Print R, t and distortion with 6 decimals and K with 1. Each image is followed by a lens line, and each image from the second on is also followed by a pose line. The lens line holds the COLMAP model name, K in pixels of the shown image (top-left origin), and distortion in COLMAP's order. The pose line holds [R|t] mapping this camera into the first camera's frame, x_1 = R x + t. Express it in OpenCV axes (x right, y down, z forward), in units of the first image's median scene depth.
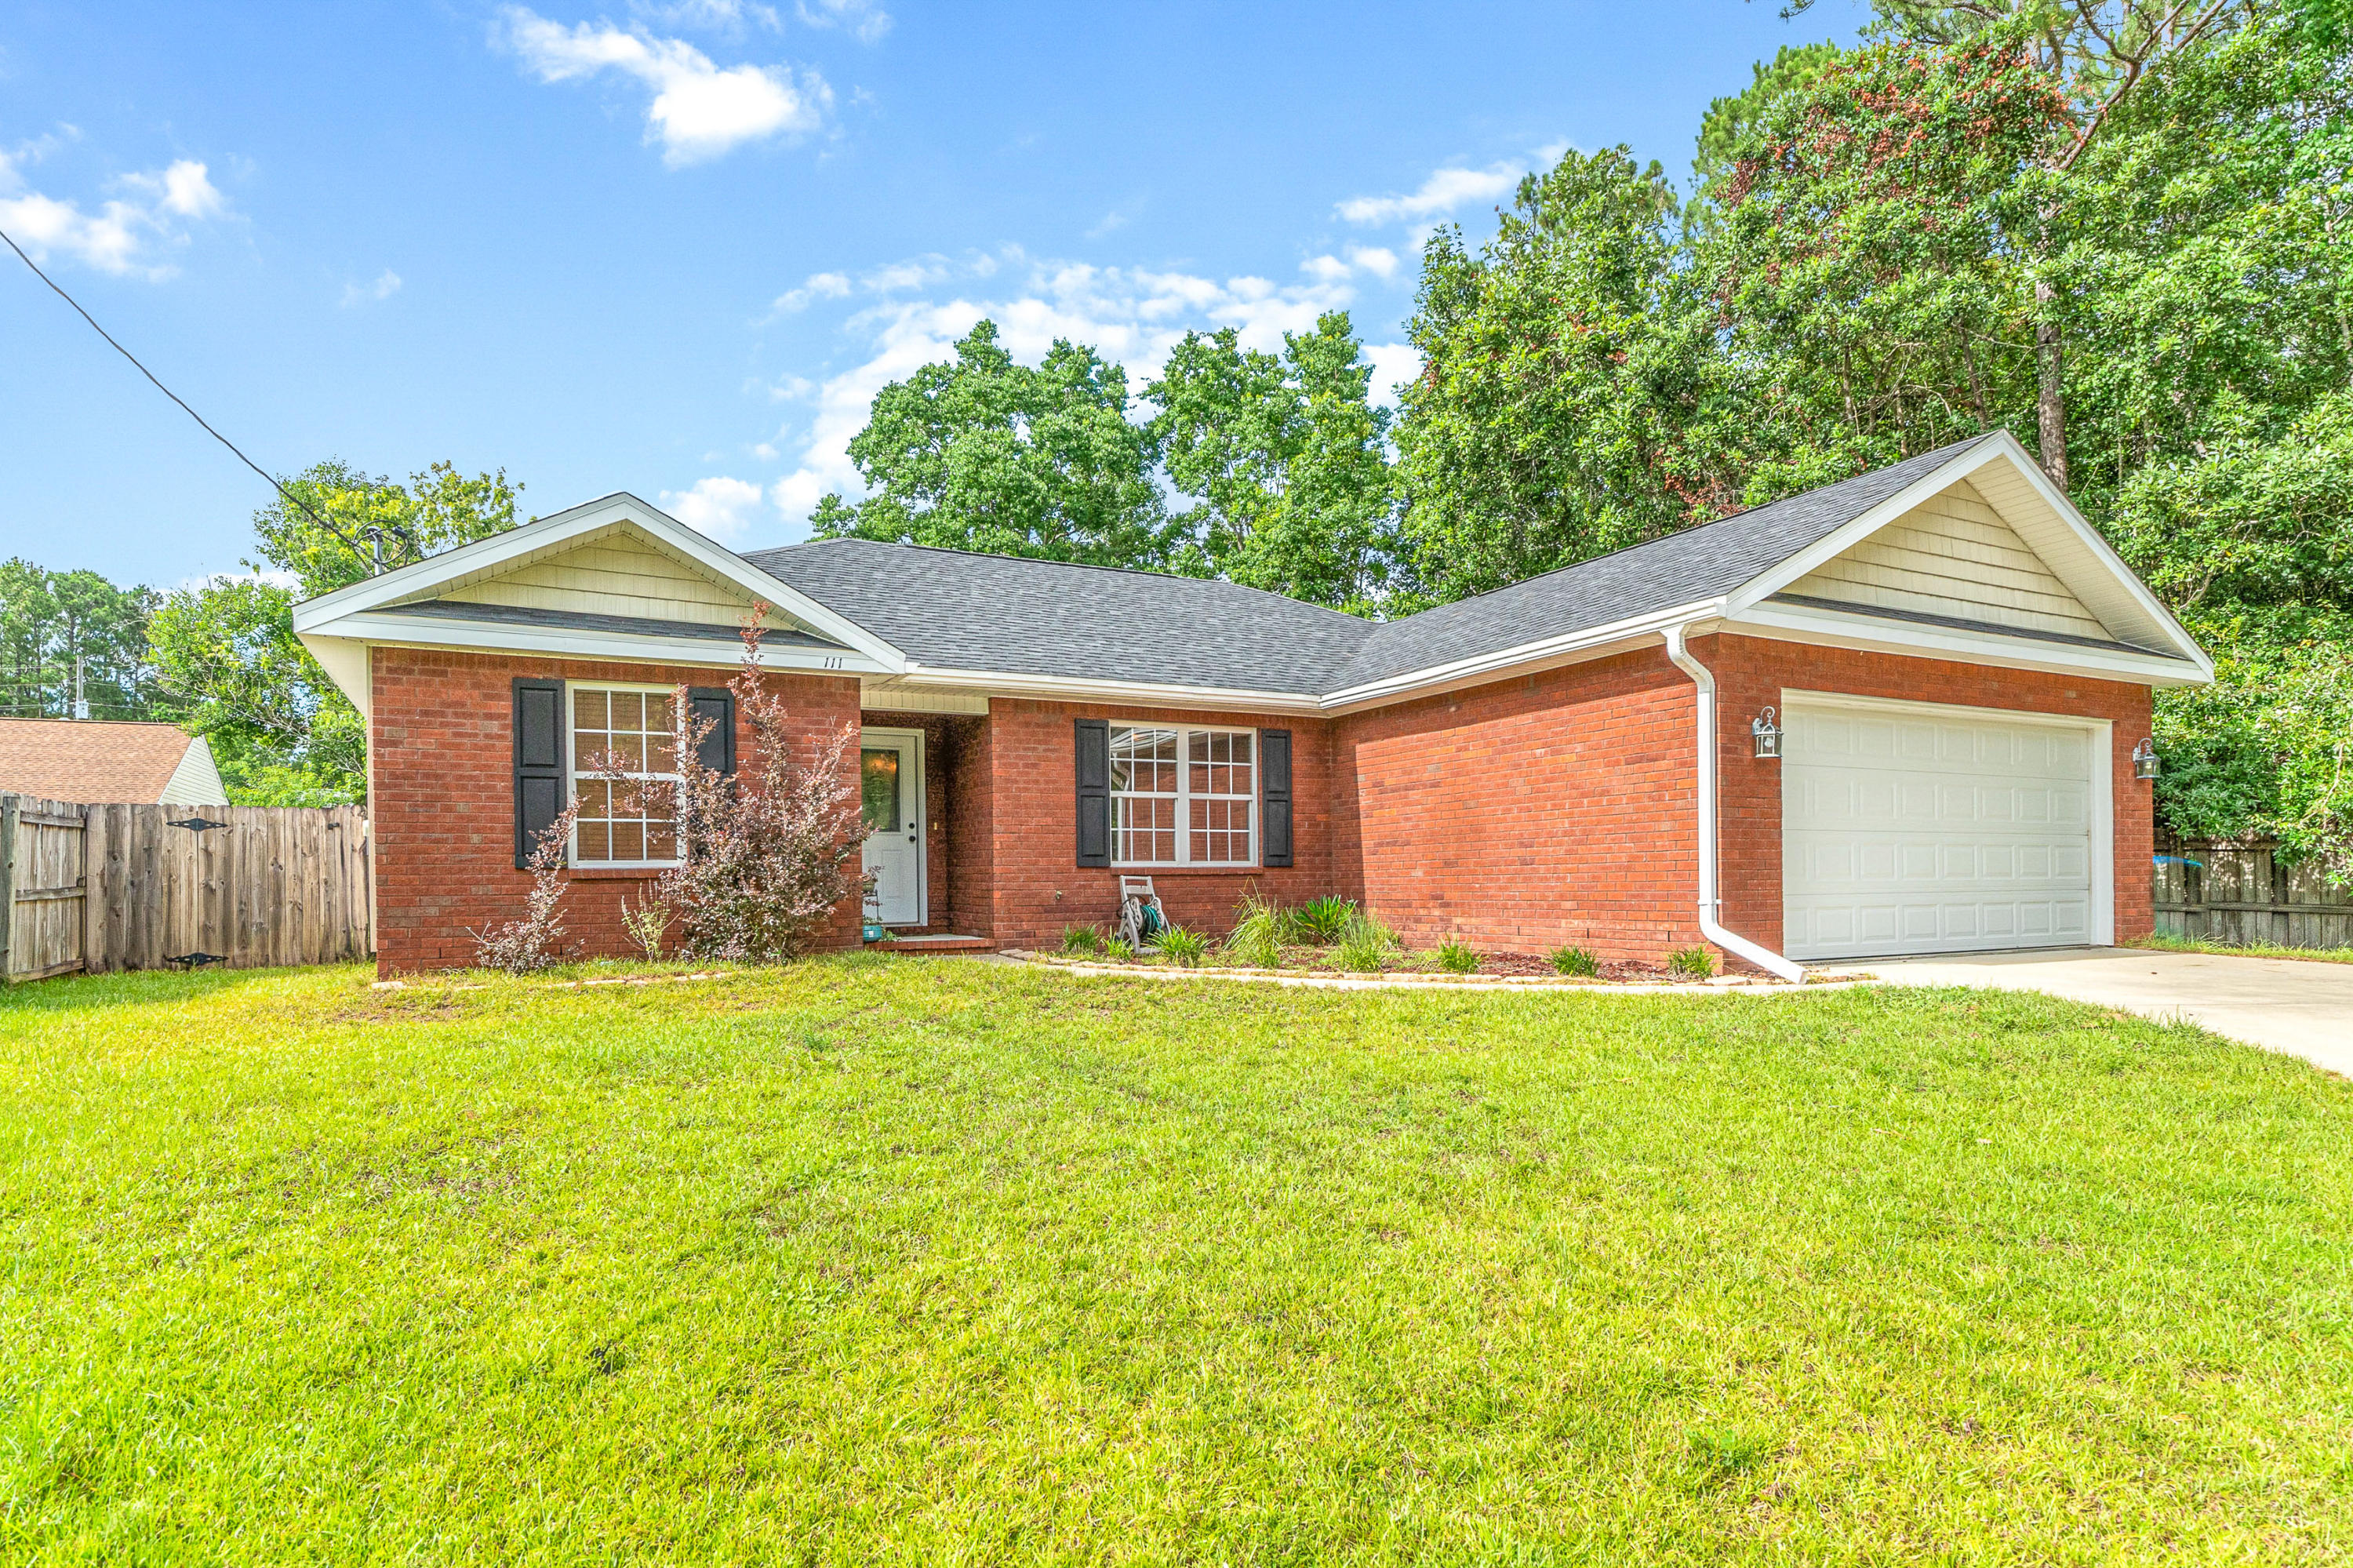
lens RADIAL K [[1241.9, 0, 1180.9], [0, 1241.9, 817.3], [0, 0, 1]] dist [-0.003719, 0.000636]
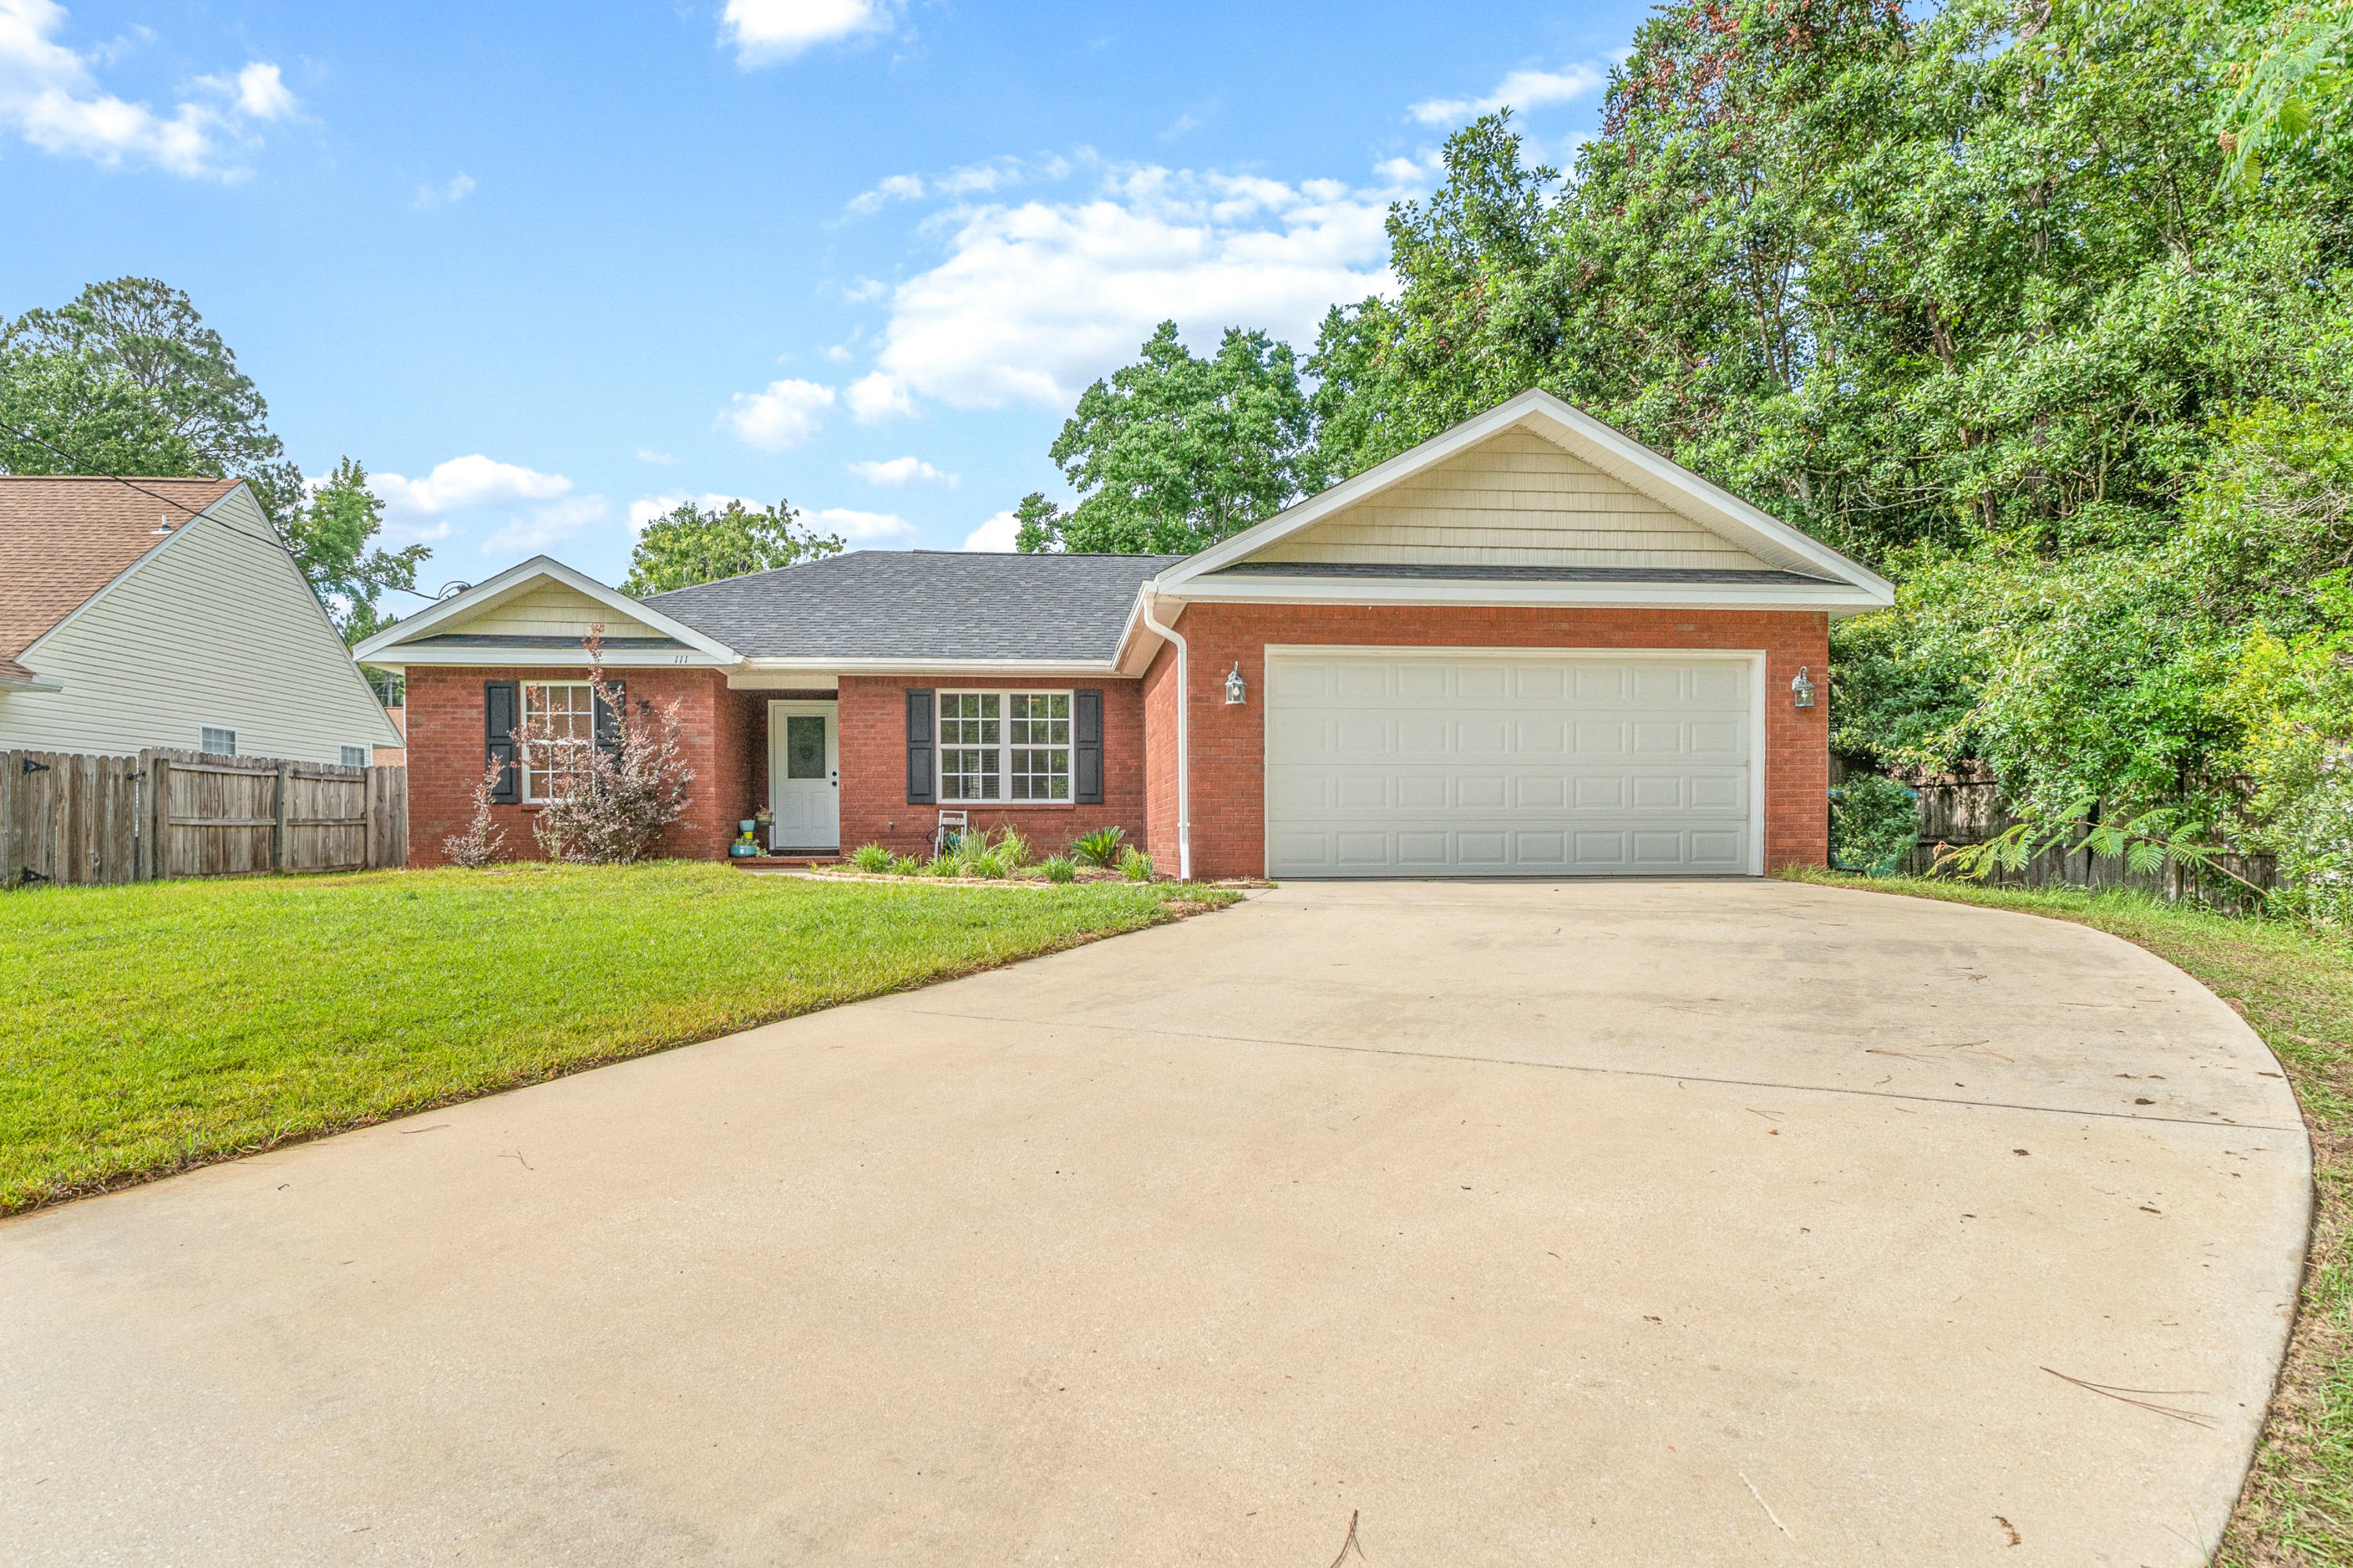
lens RADIAL K [[1258.4, 0, 1186.0], [0, 1258.4, 781.0], [0, 0, 1]] dist [-0.000479, 0.000575]
pose [[0.927466, -0.012019, -0.373714, 0.652513], [0.015052, 0.999873, 0.005198, 0.013720], [0.373604, -0.010446, 0.927529, -0.105304]]
